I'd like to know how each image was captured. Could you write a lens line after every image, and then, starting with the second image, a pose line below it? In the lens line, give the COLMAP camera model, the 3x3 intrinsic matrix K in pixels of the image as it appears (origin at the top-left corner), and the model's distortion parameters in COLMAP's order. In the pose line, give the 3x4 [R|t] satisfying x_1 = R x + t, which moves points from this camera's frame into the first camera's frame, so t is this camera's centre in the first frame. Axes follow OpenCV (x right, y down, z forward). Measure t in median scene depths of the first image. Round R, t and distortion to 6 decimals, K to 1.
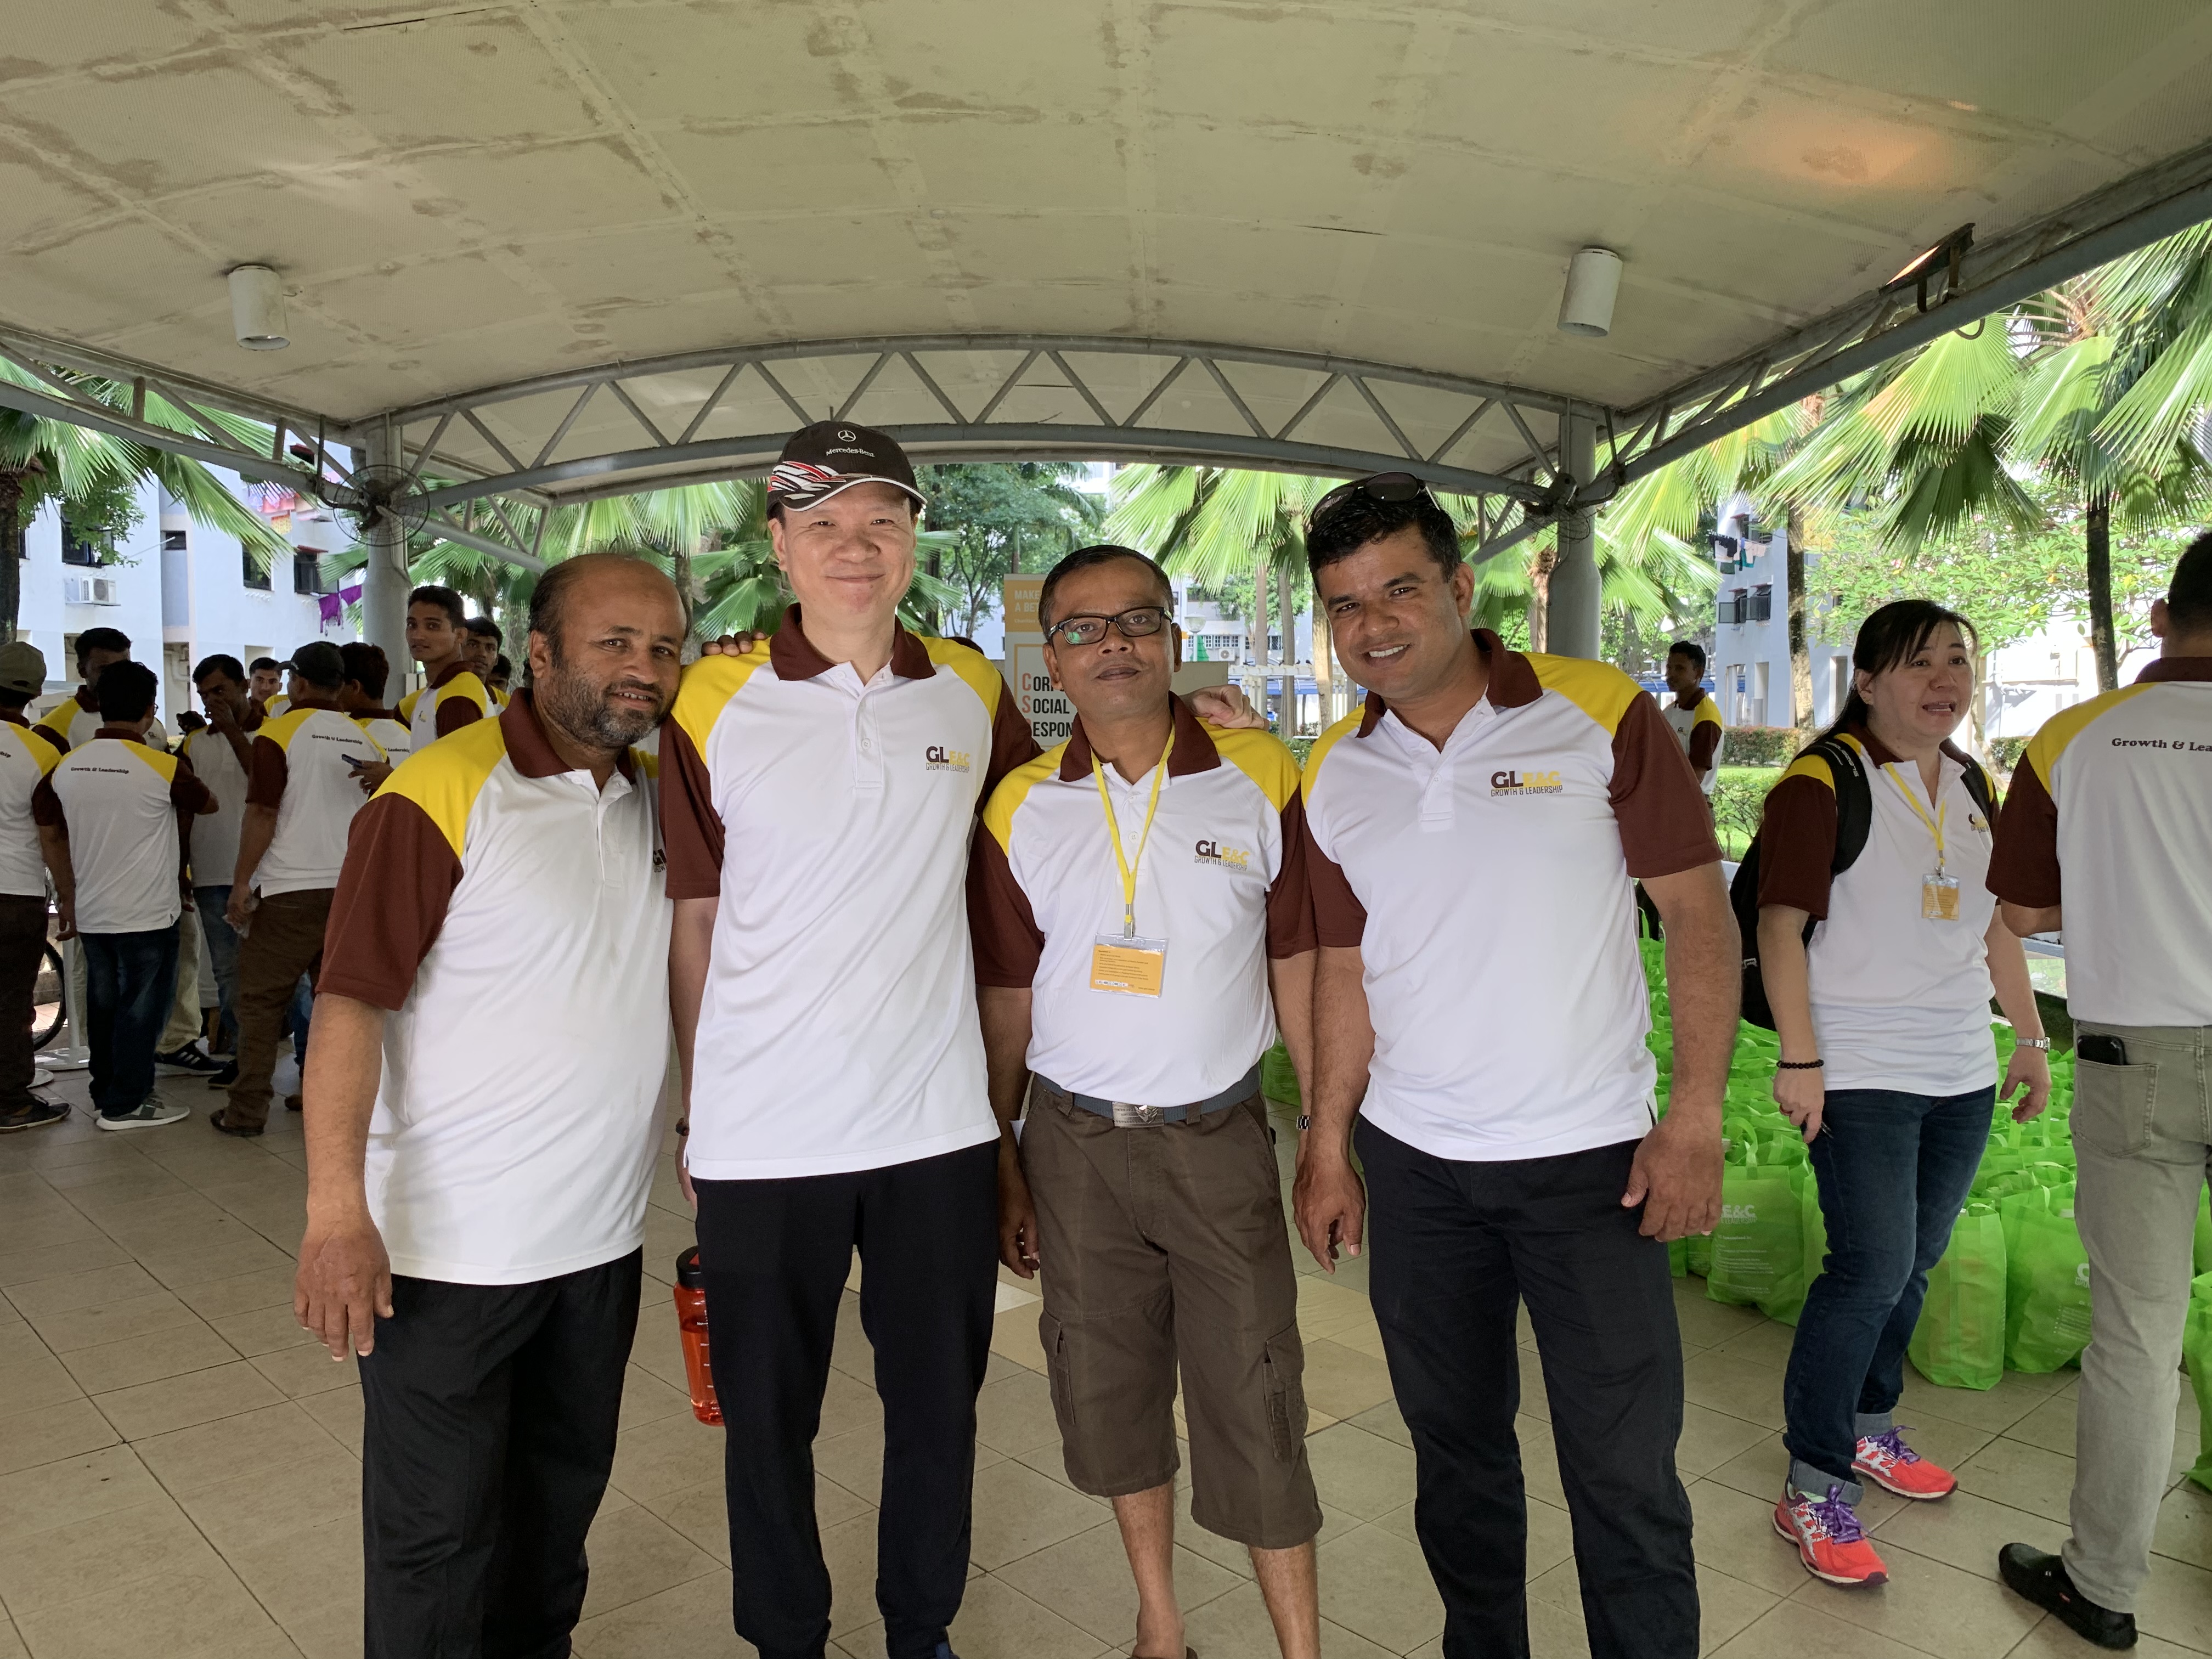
lens RADIAL K [[1682.0, 0, 1106.0], [0, 1682.0, 829.5], [0, 0, 1]] dist [0.001917, -0.036148]
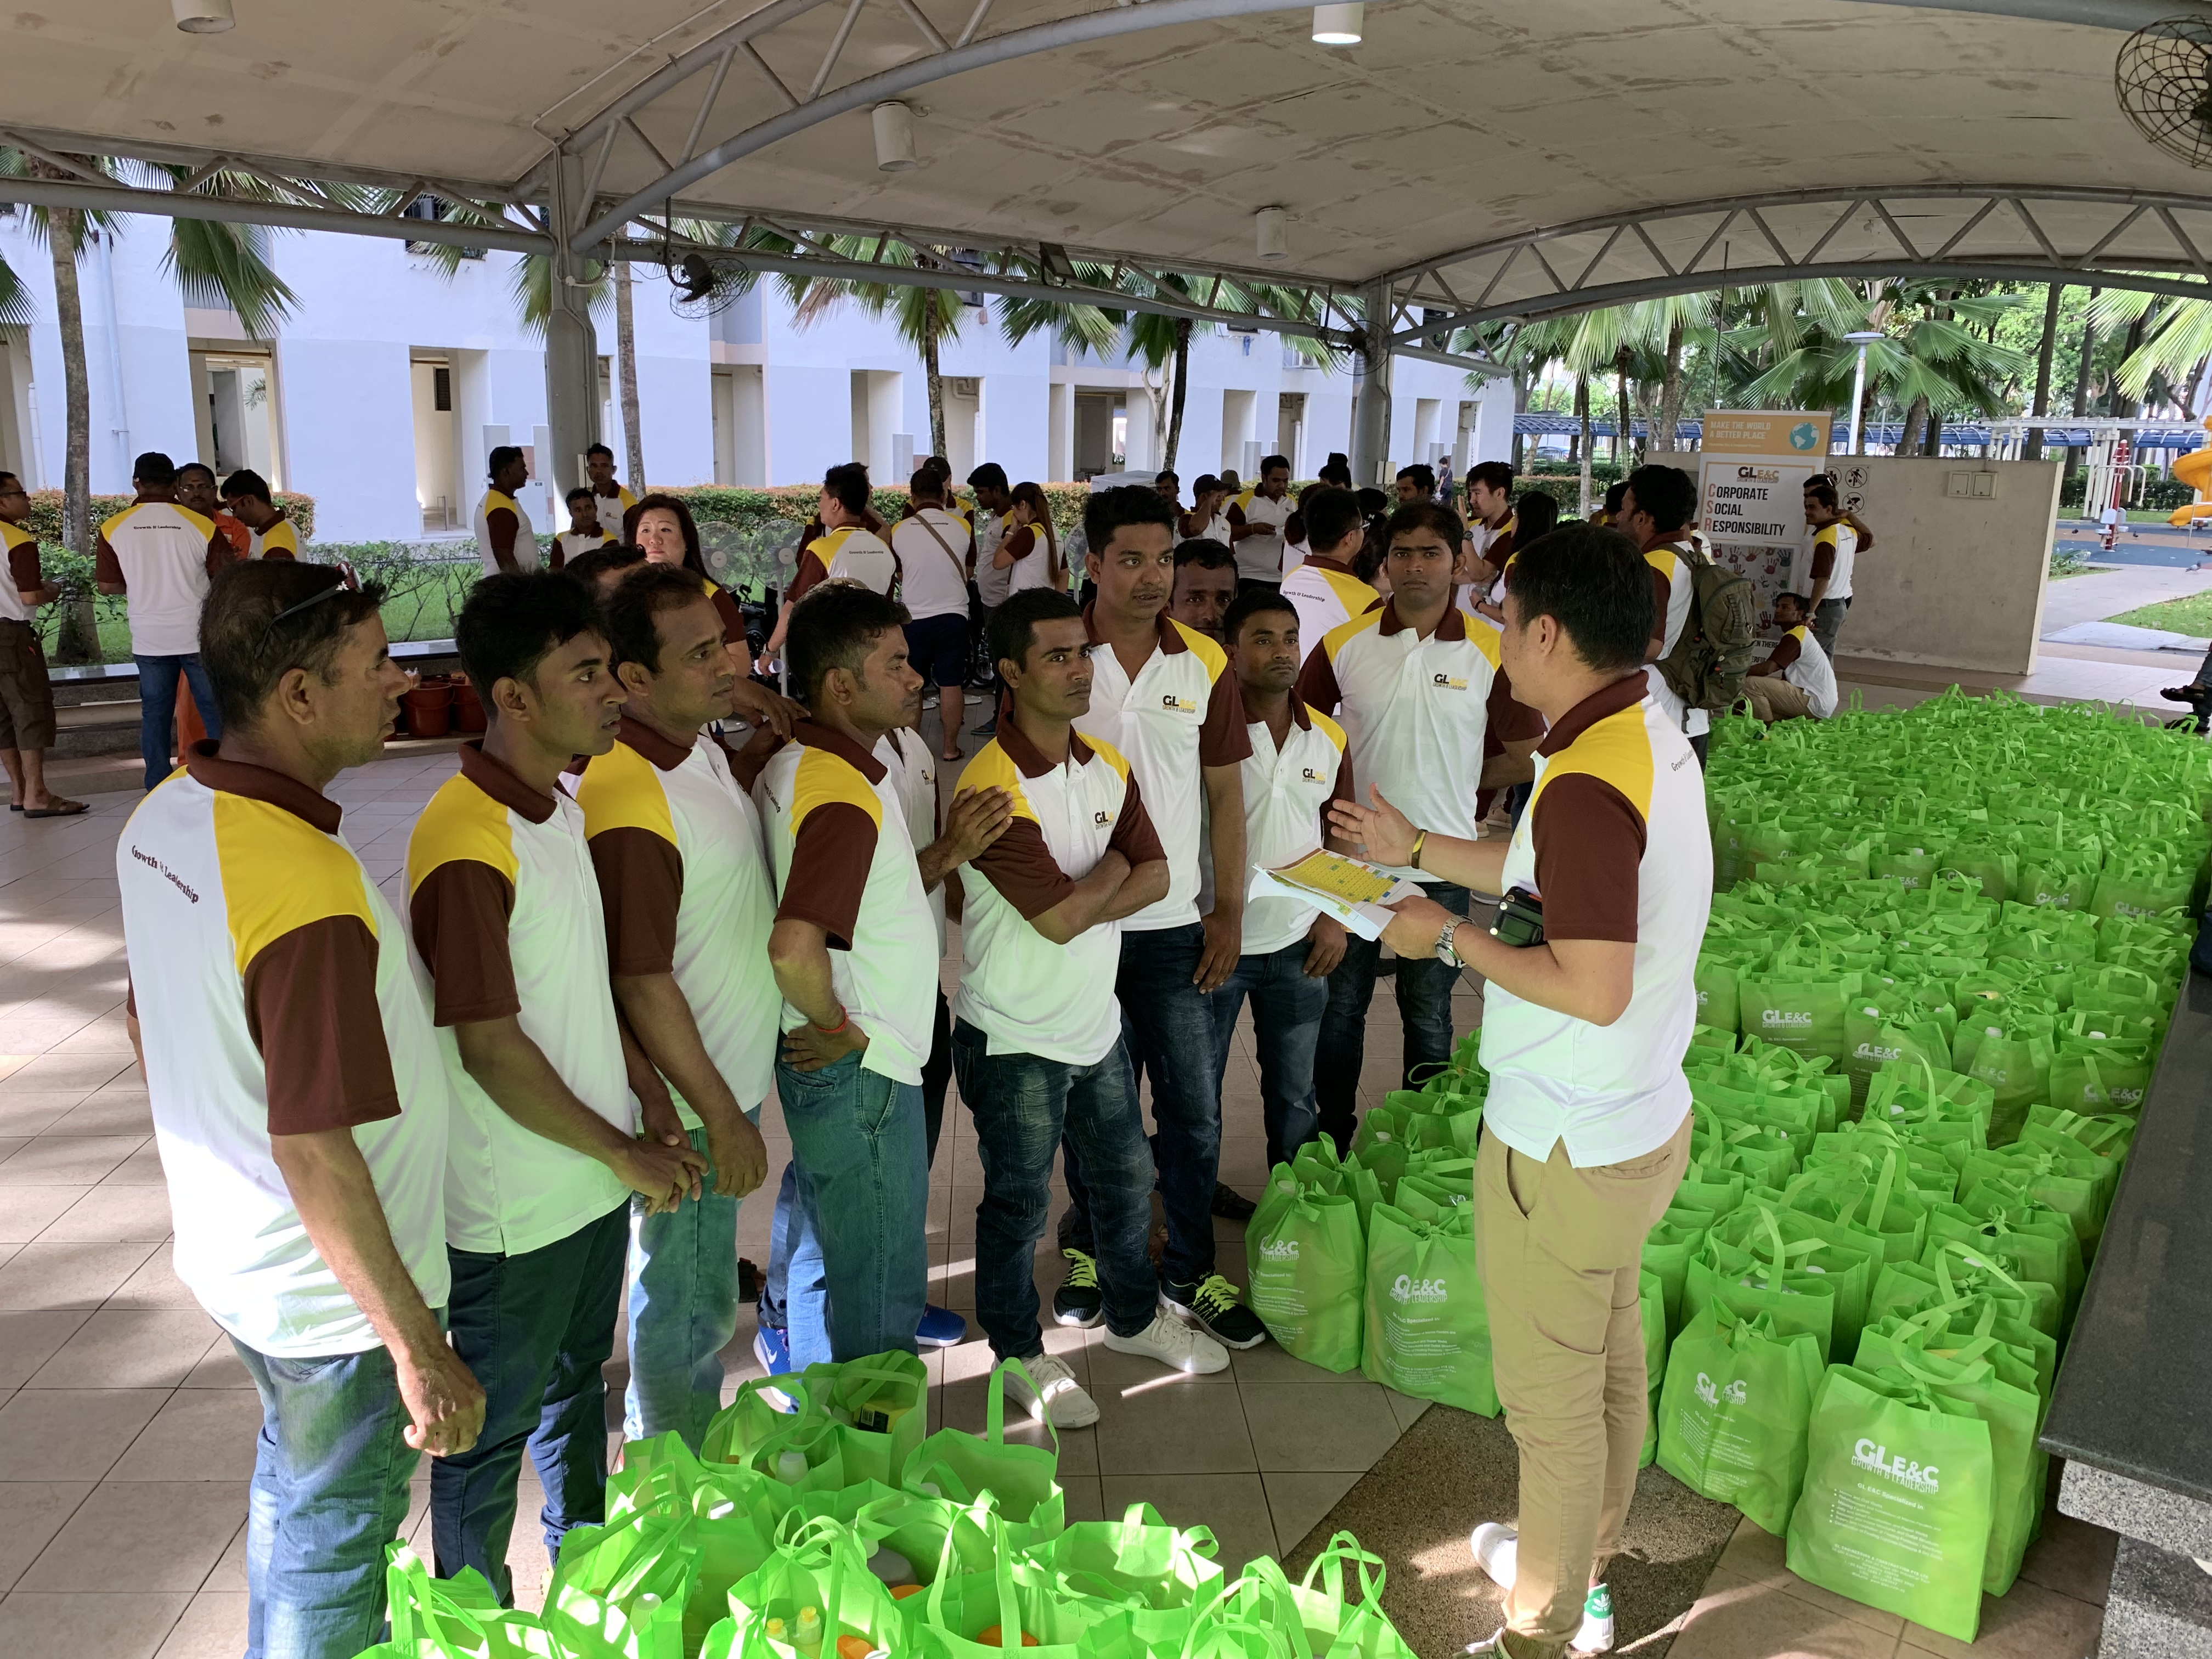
lens RADIAL K [[1681.5, 0, 1106.0], [0, 1681.5, 829.5], [0, 0, 1]] dist [0.043055, -0.002728]
pose [[0.774267, 0.173307, -0.608667, 0.366145], [-0.077957, 0.980567, 0.180031, -0.020728], [0.628040, -0.091942, 0.772731, -0.328803]]
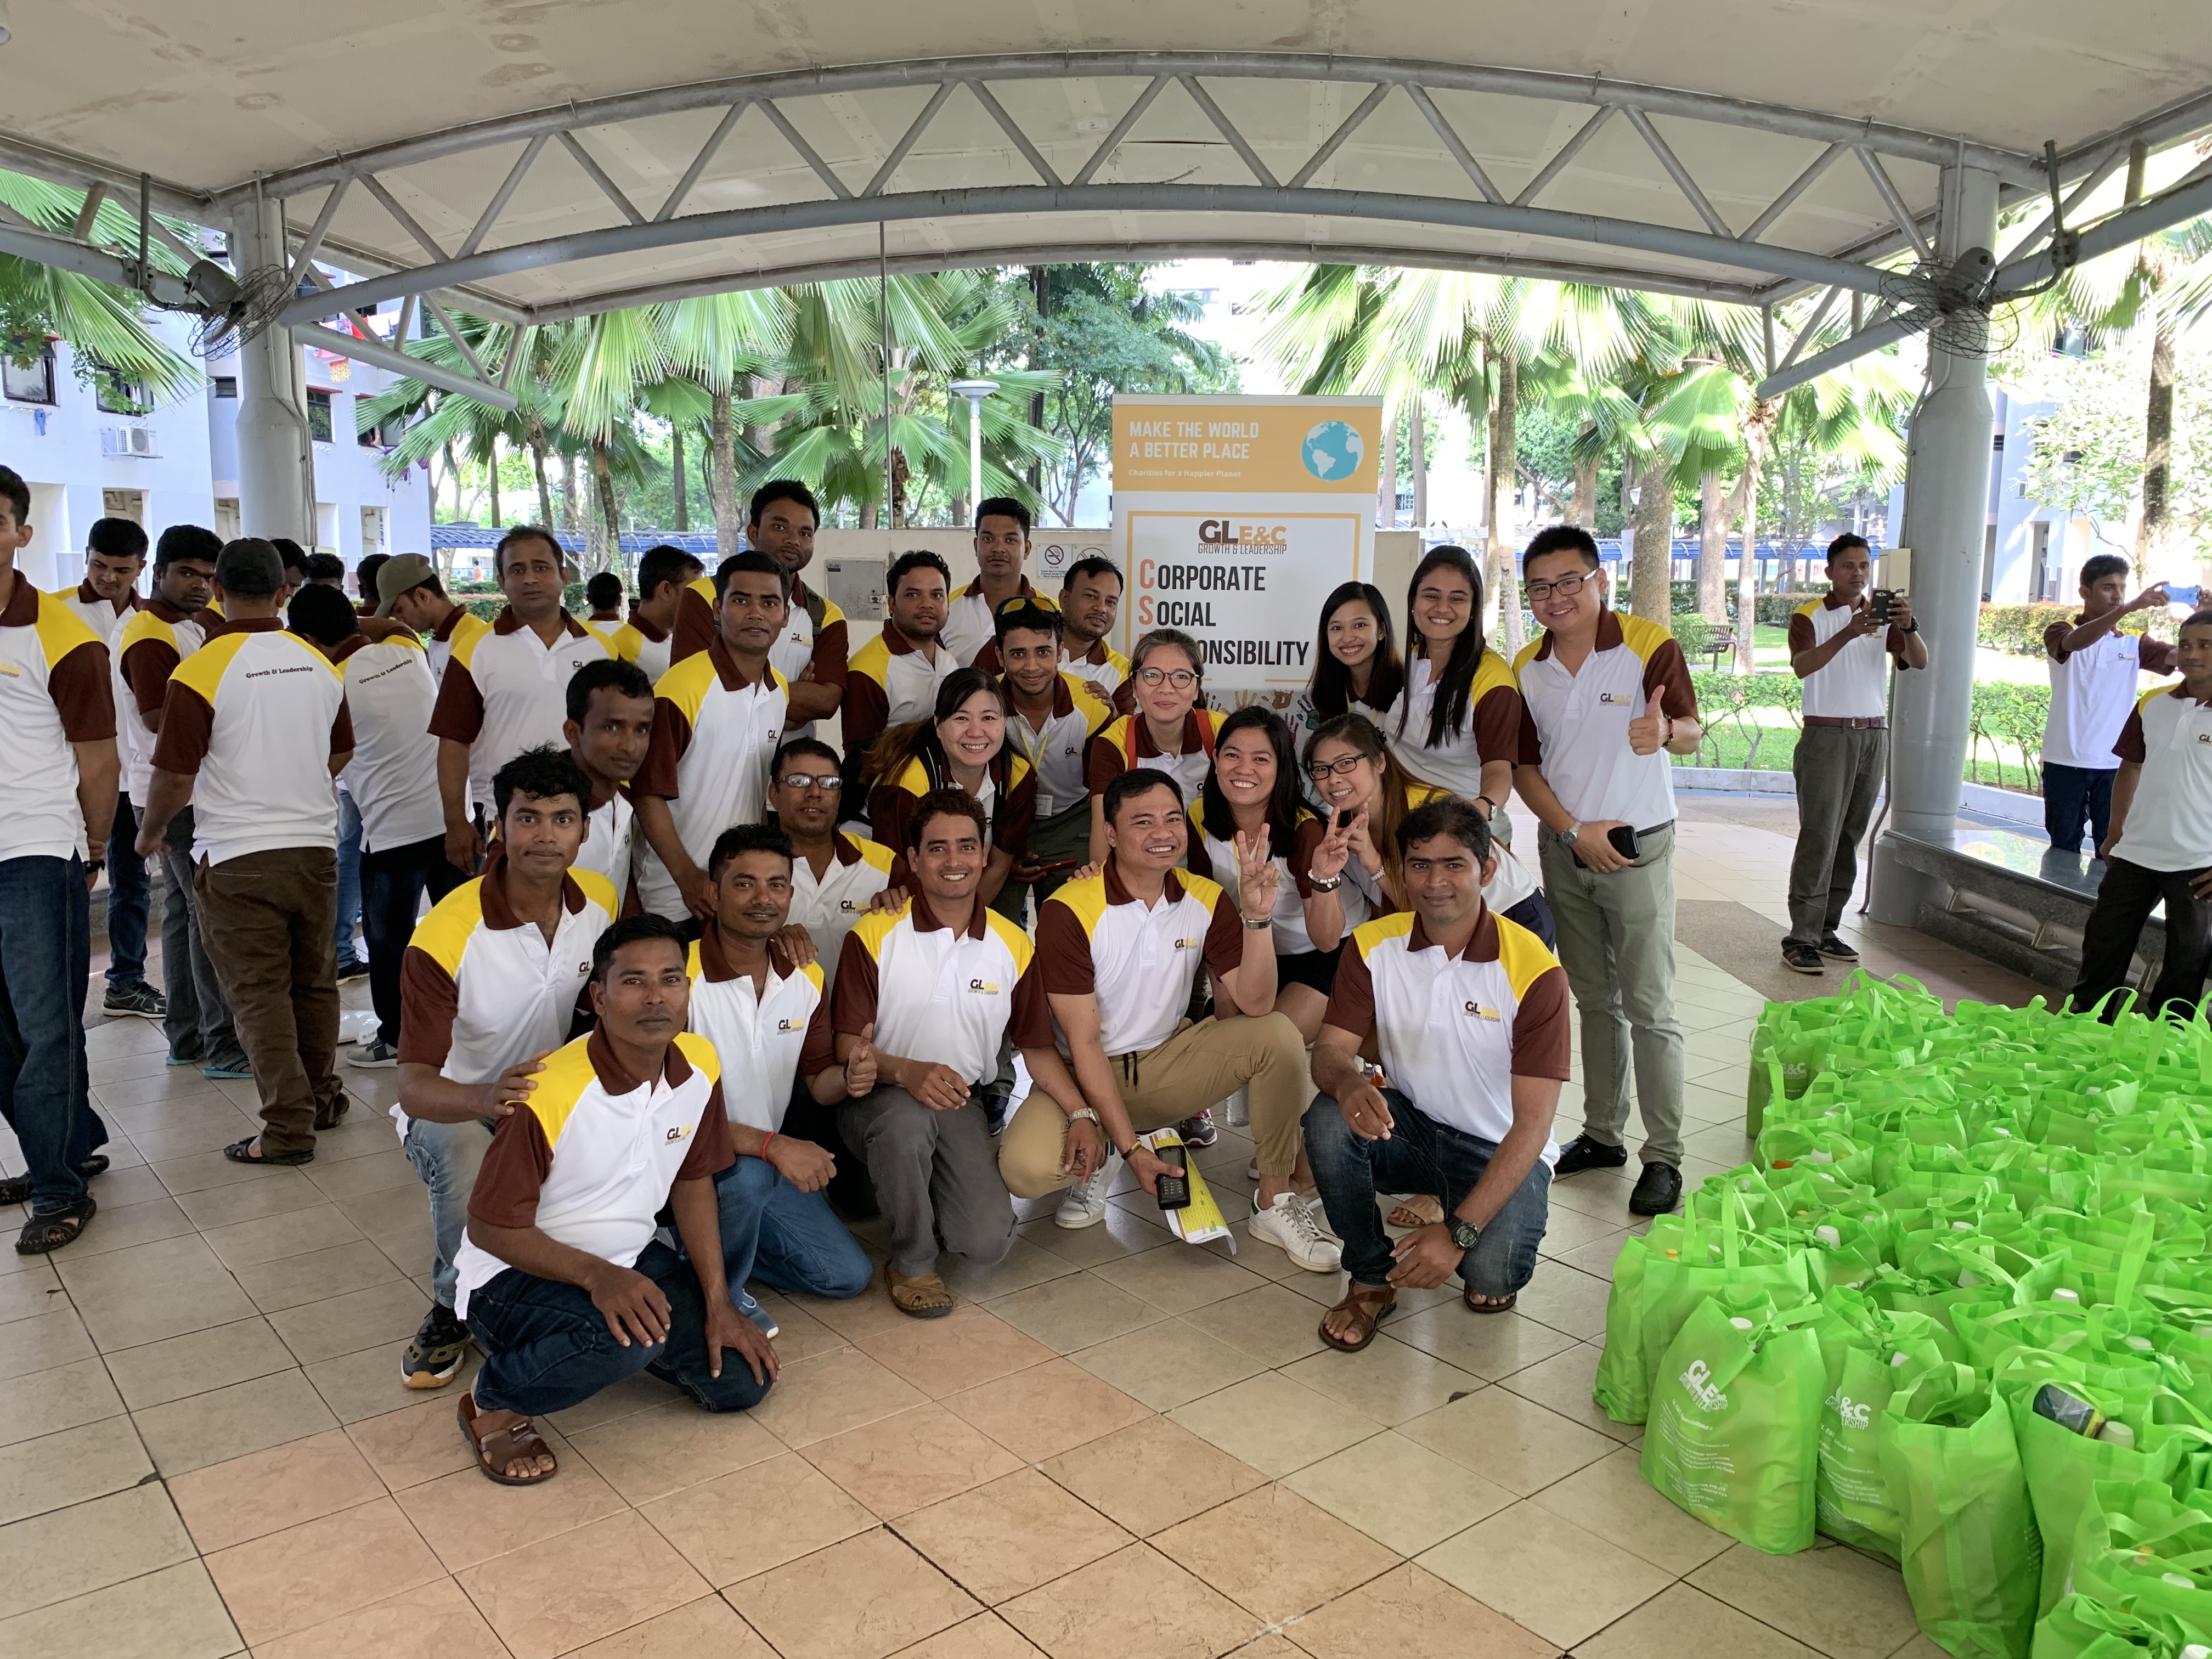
lens RADIAL K [[1668.4, 0, 1106.0], [0, 1668.4, 829.5], [0, 0, 1]] dist [-0.002778, -0.005528]
pose [[0.998008, 0.016632, -0.060860, -0.018494], [-0.011474, 0.996388, 0.084135, -0.035897], [0.062040, -0.083269, 0.994594, 0.298516]]
